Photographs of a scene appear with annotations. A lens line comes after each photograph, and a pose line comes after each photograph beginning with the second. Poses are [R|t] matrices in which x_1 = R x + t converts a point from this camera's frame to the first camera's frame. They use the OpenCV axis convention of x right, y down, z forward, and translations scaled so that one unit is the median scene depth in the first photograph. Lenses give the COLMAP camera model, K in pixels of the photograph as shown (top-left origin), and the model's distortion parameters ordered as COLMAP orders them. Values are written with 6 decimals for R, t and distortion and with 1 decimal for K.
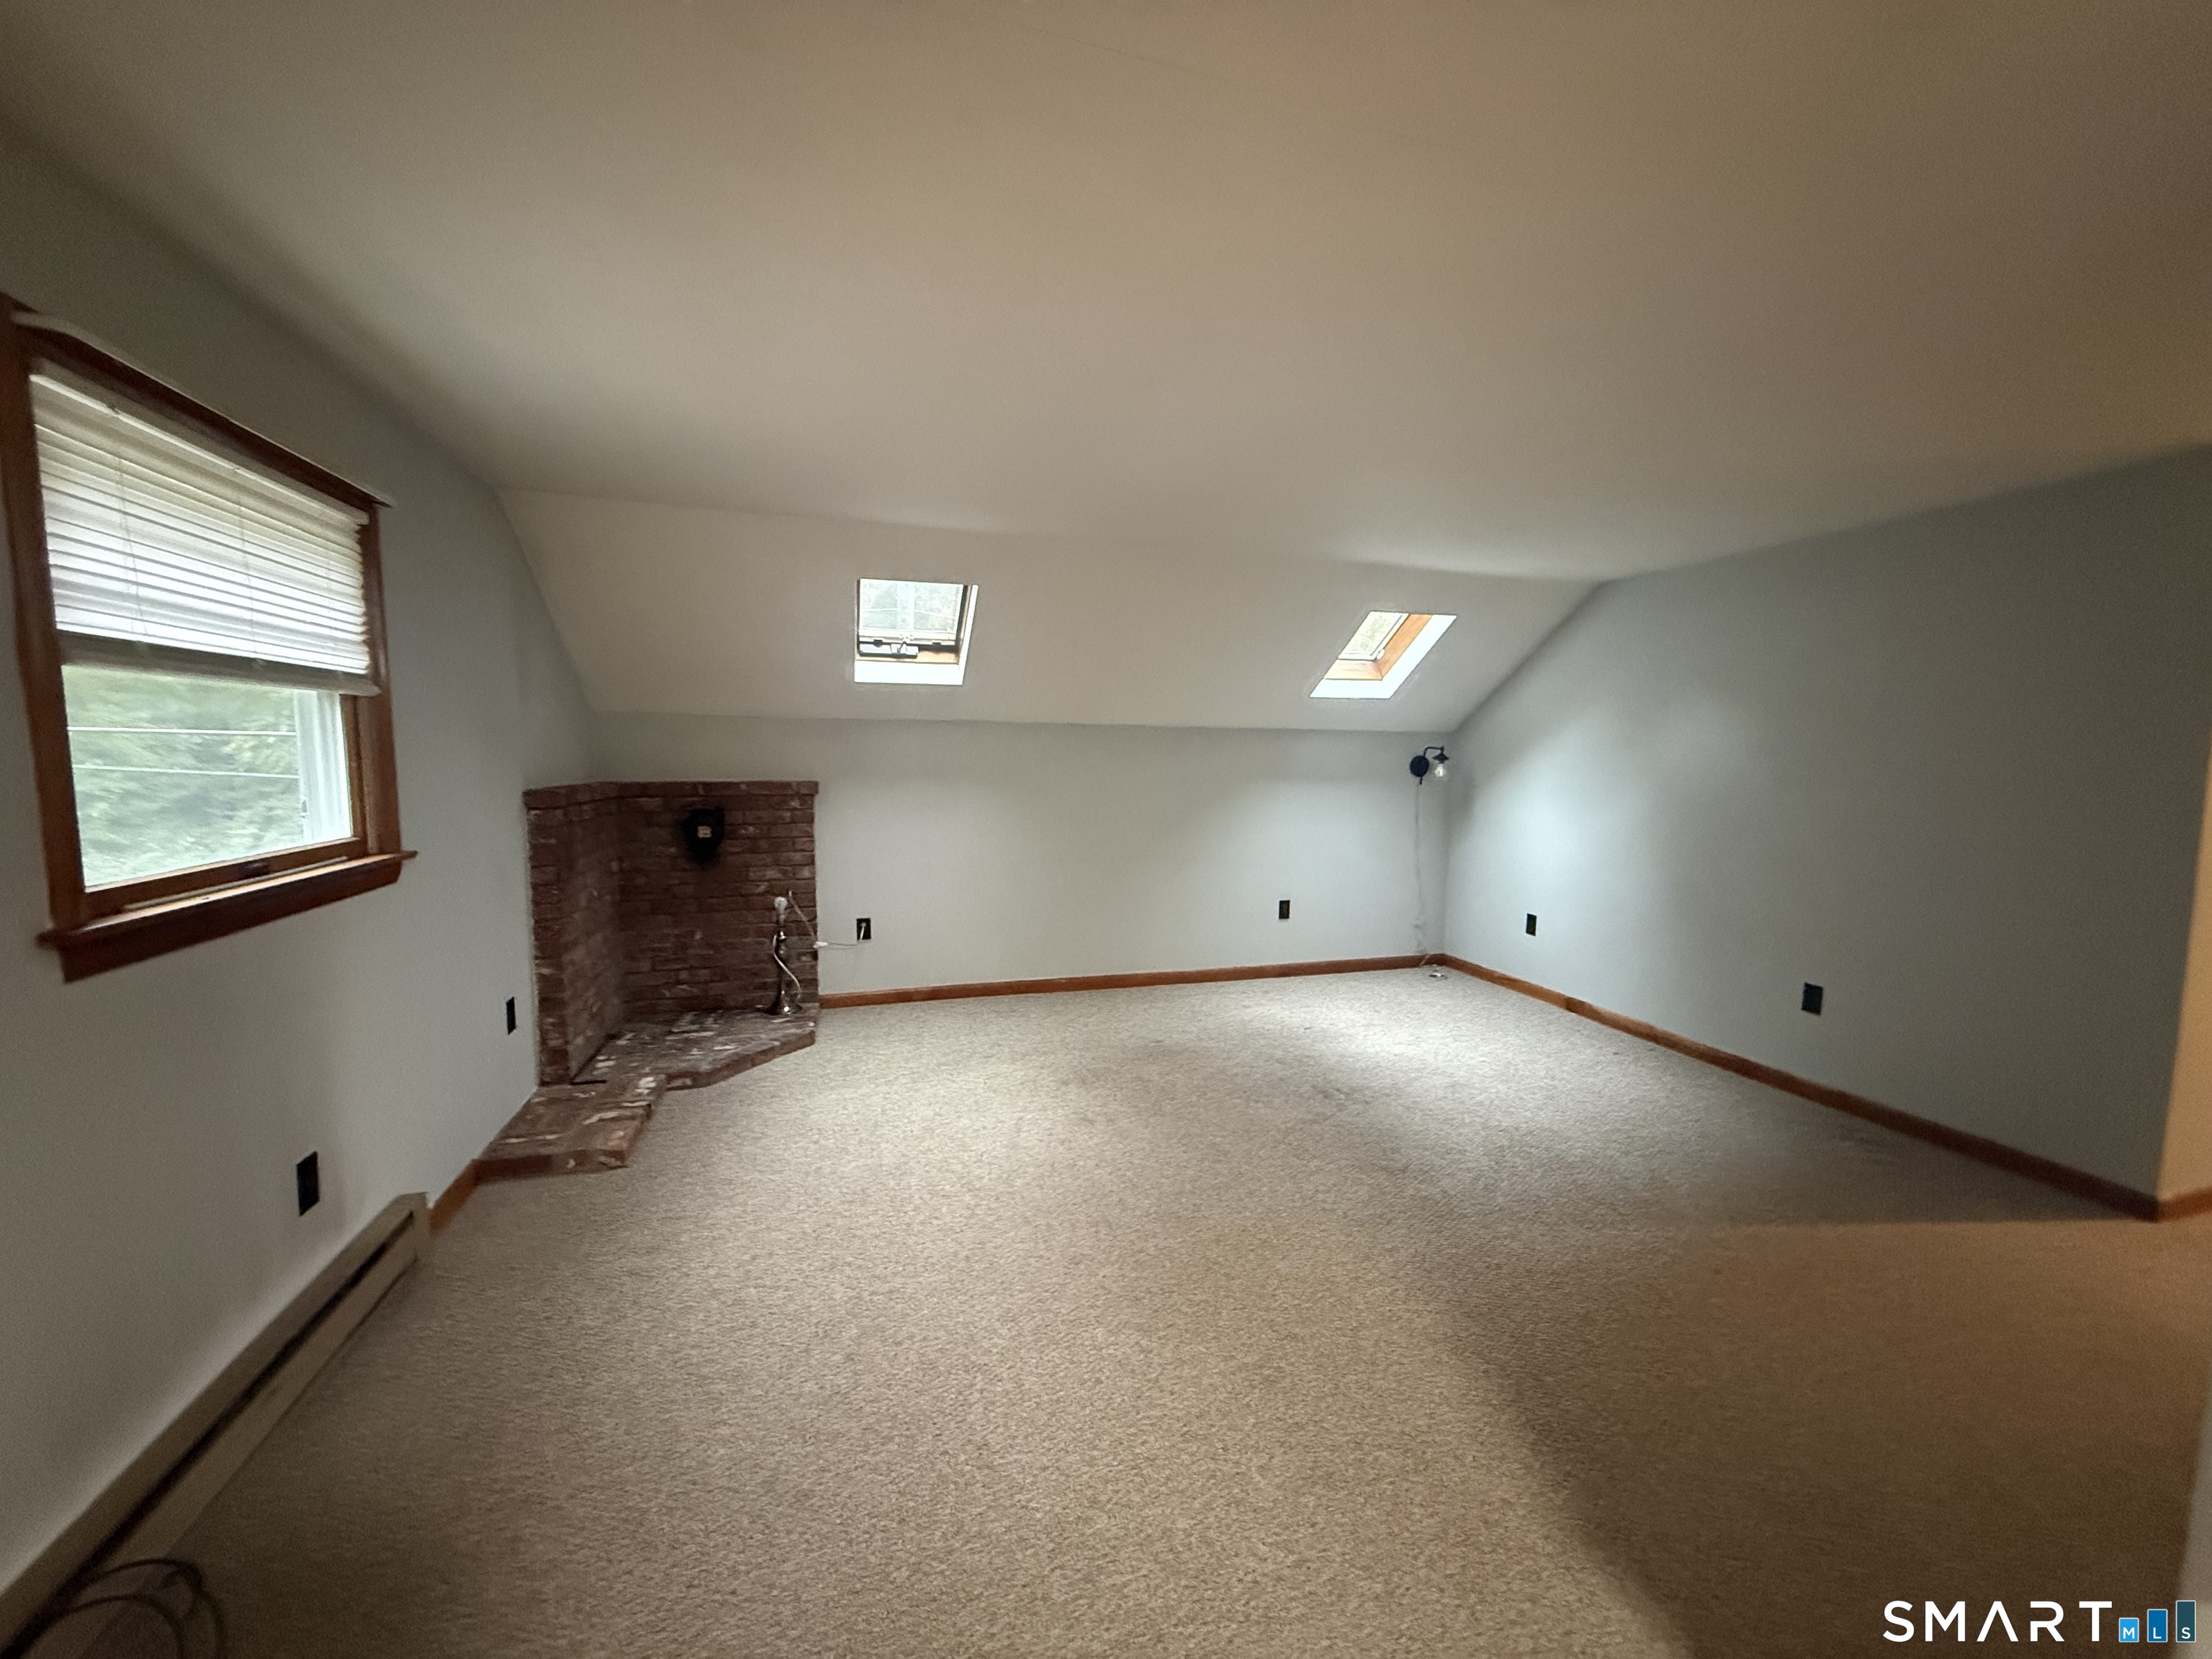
lens RADIAL K [[882.5, 0, 1102.5], [0, 882.5, 832.0], [0, 0, 1]] dist [0.001831, 0.000169]
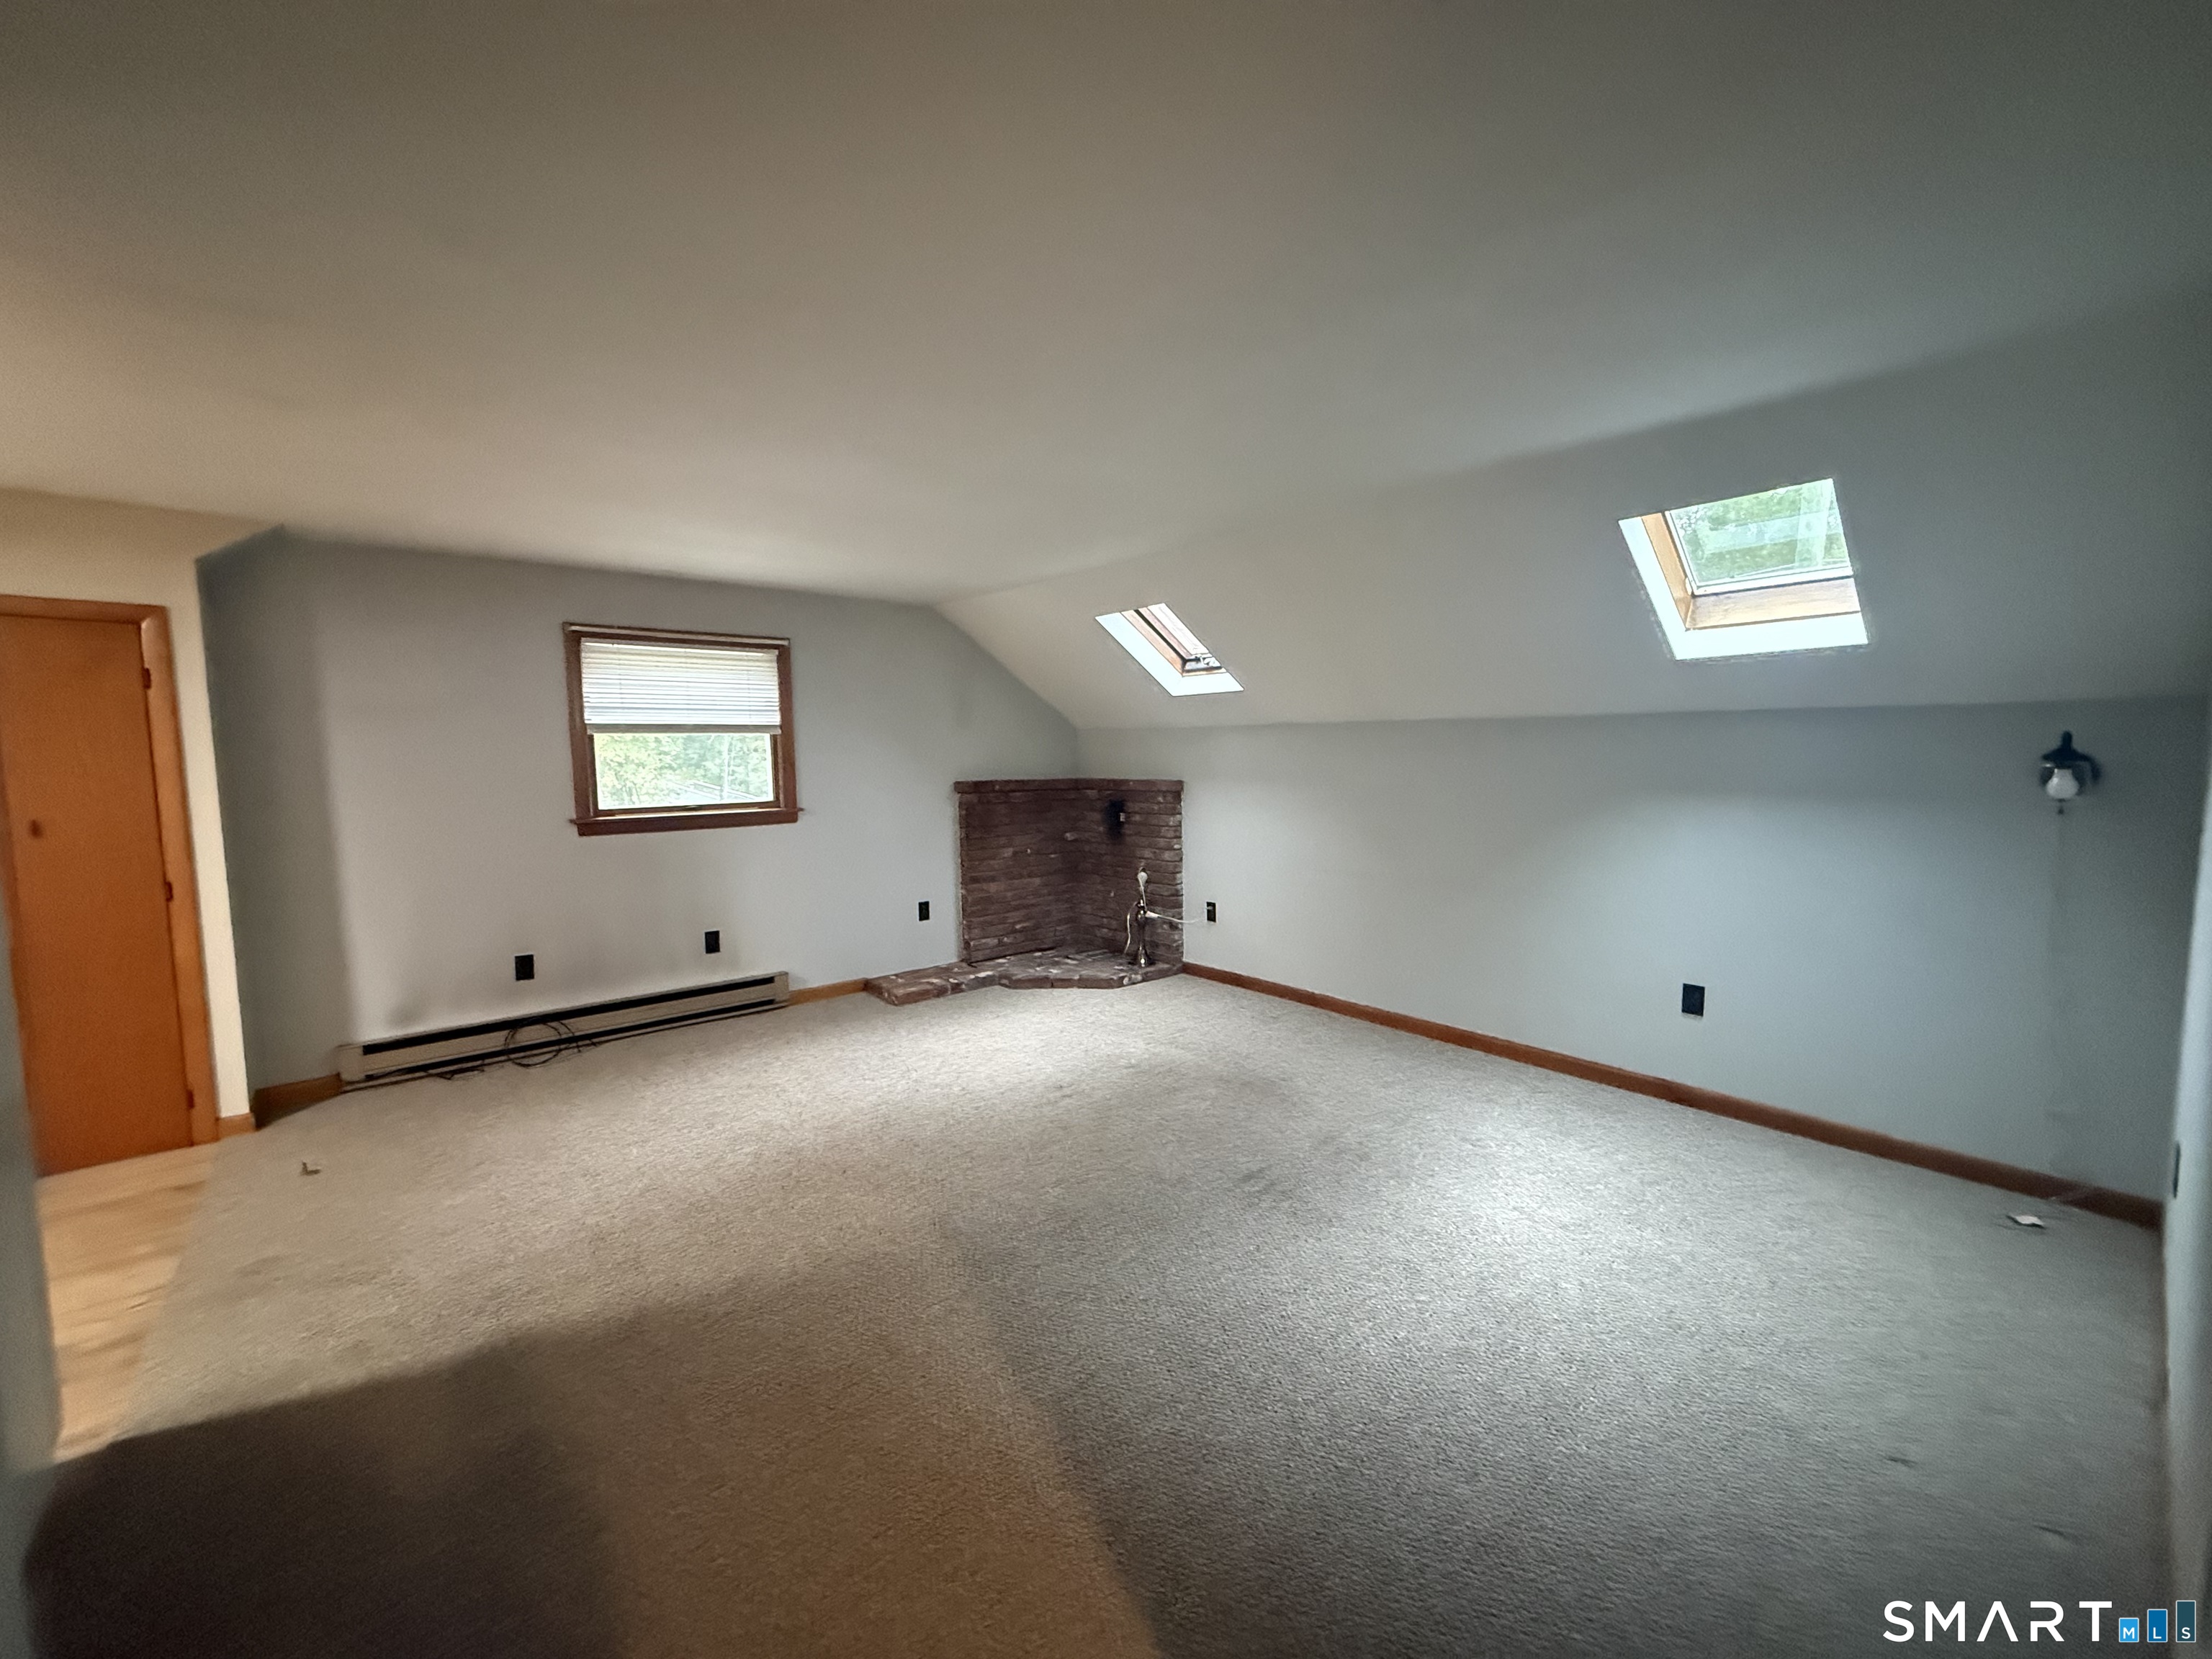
lens RADIAL K [[882.5, 0, 1102.5], [0, 882.5, 832.0], [0, 0, 1]] dist [0.001831, 0.000169]
pose [[0.400004, 0.072608, -0.913633, 0.764043], [-0.071144, 0.996309, 0.048031, -0.039922], [0.913748, 0.045787, 0.403693, 0.449868]]
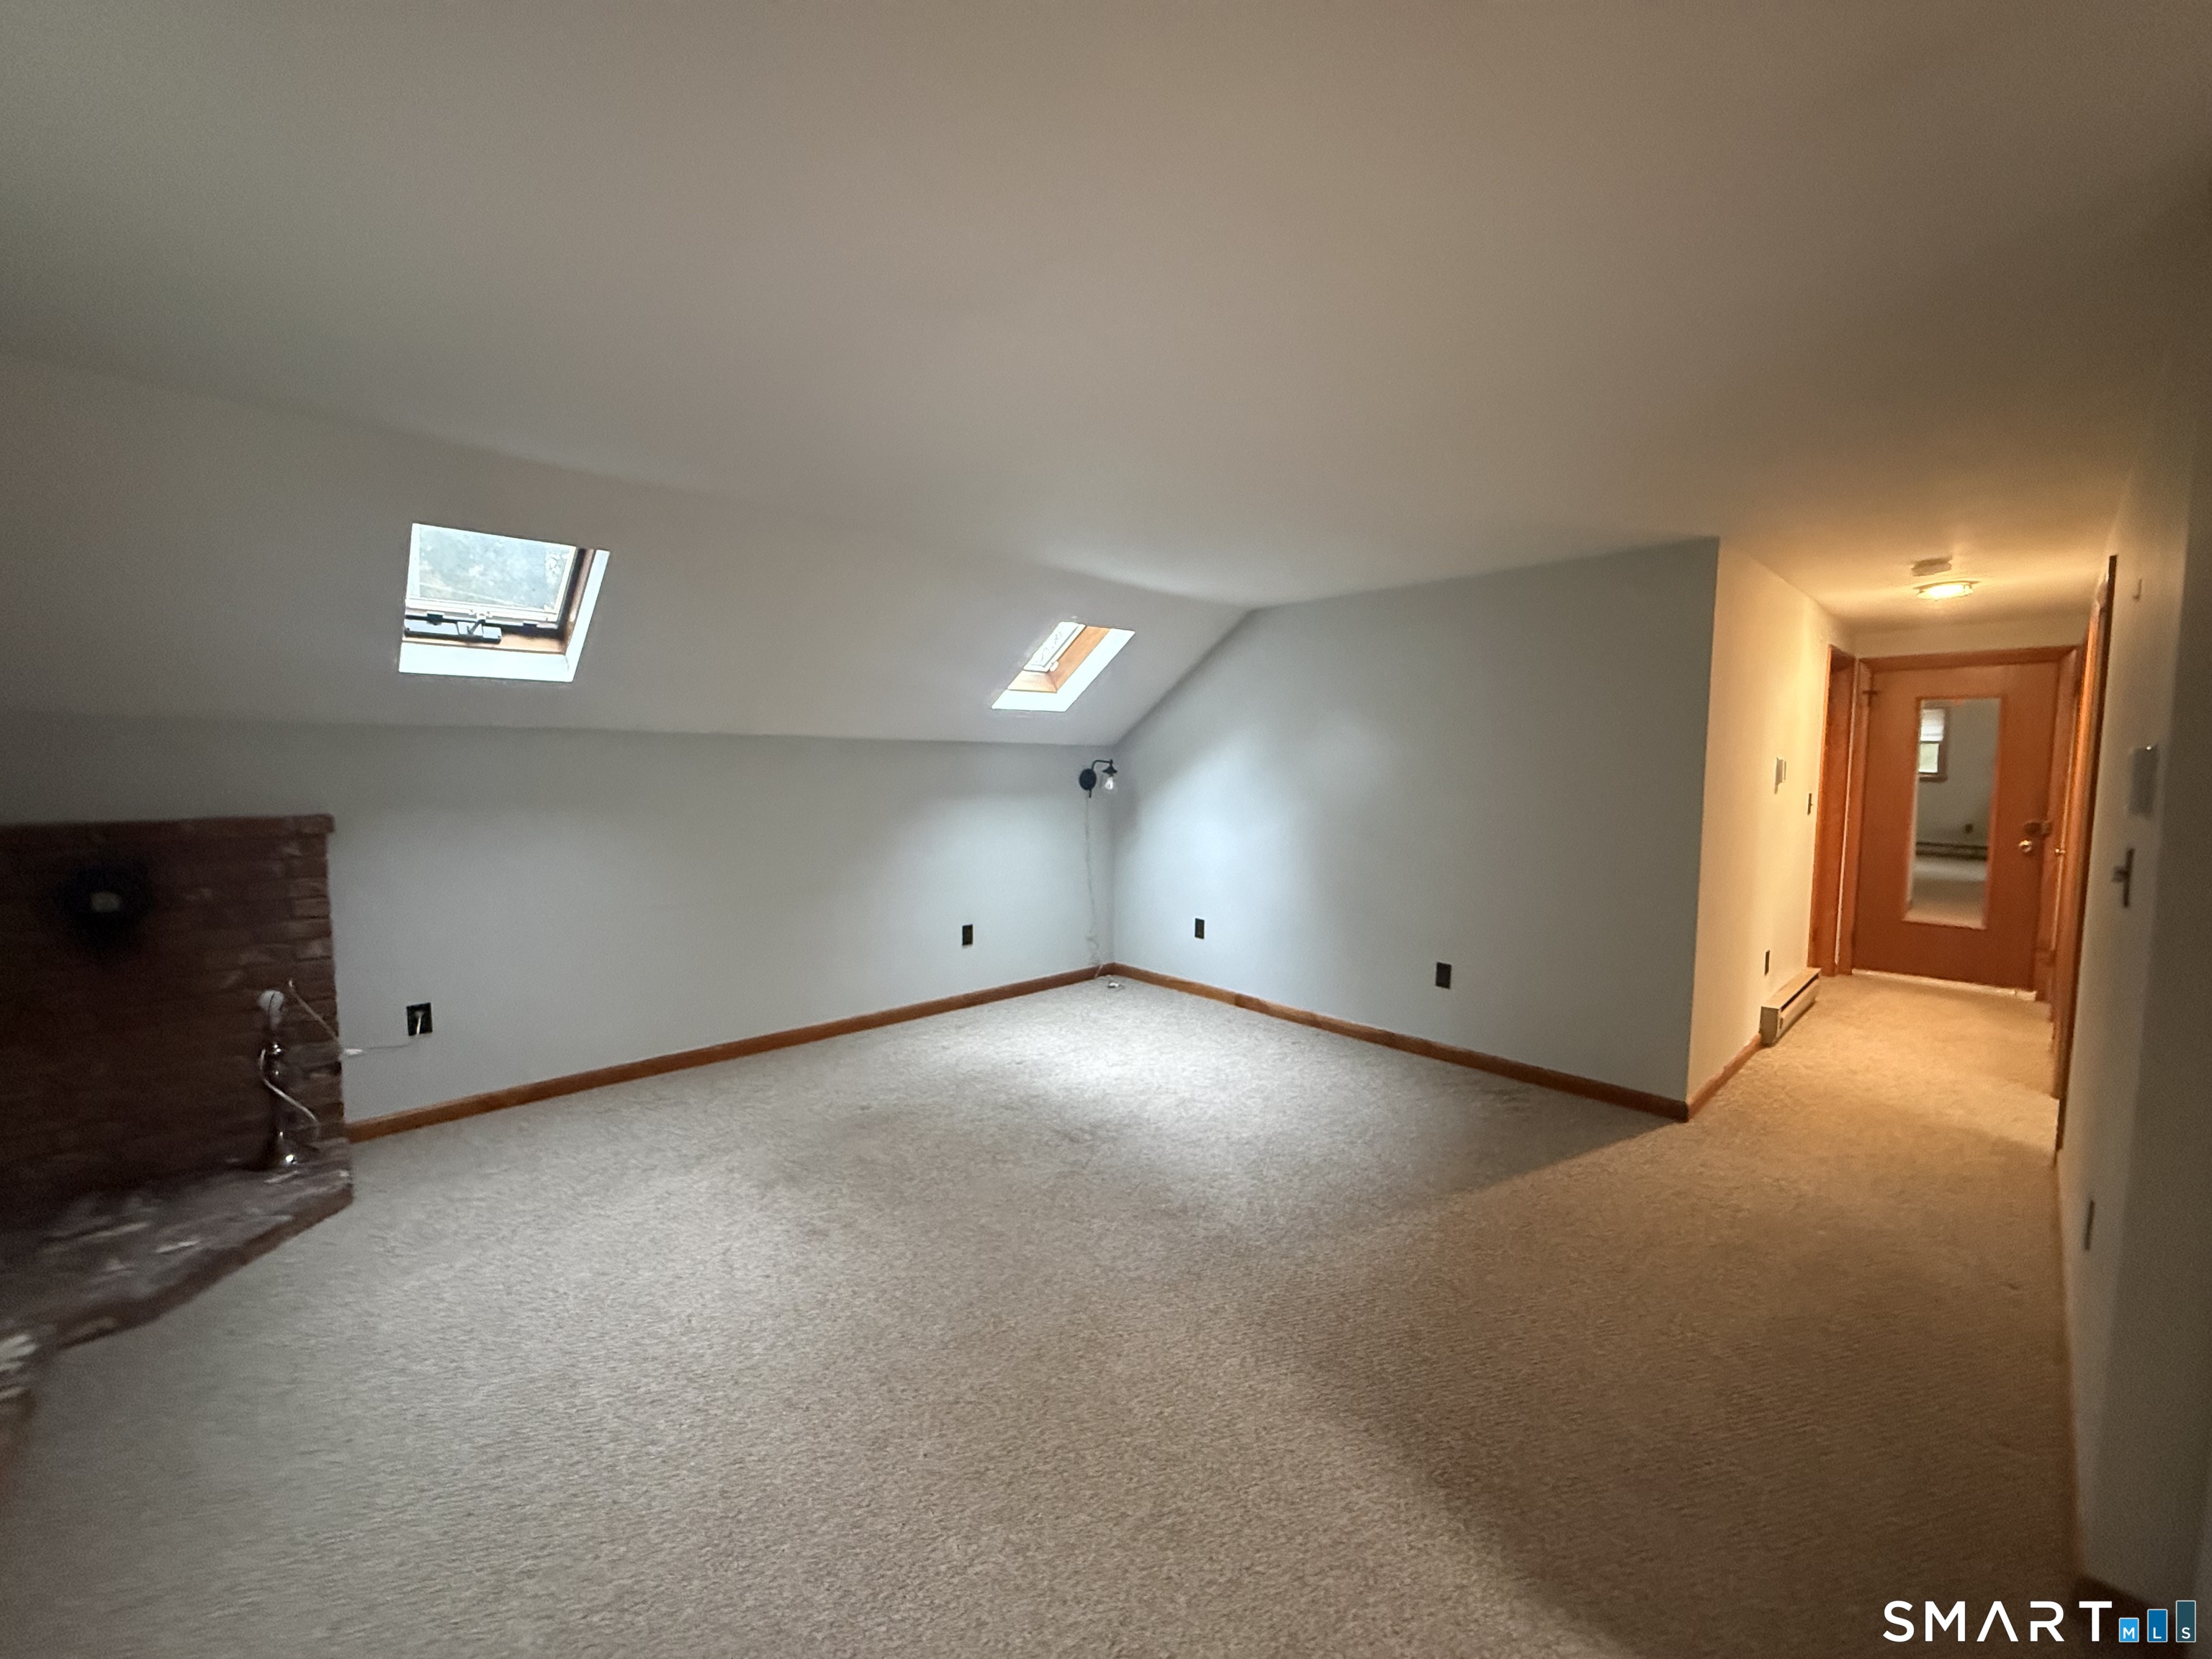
lens RADIAL K [[882.5, 0, 1102.5], [0, 882.5, 832.0], [0, 0, 1]] dist [0.001831, 0.000169]
pose [[0.893445, -0.039507, 0.447432, -0.100228], [0.044012, 0.999031, 0.000327, -0.018857], [-0.447011, 0.019400, 0.894318, 0.124761]]
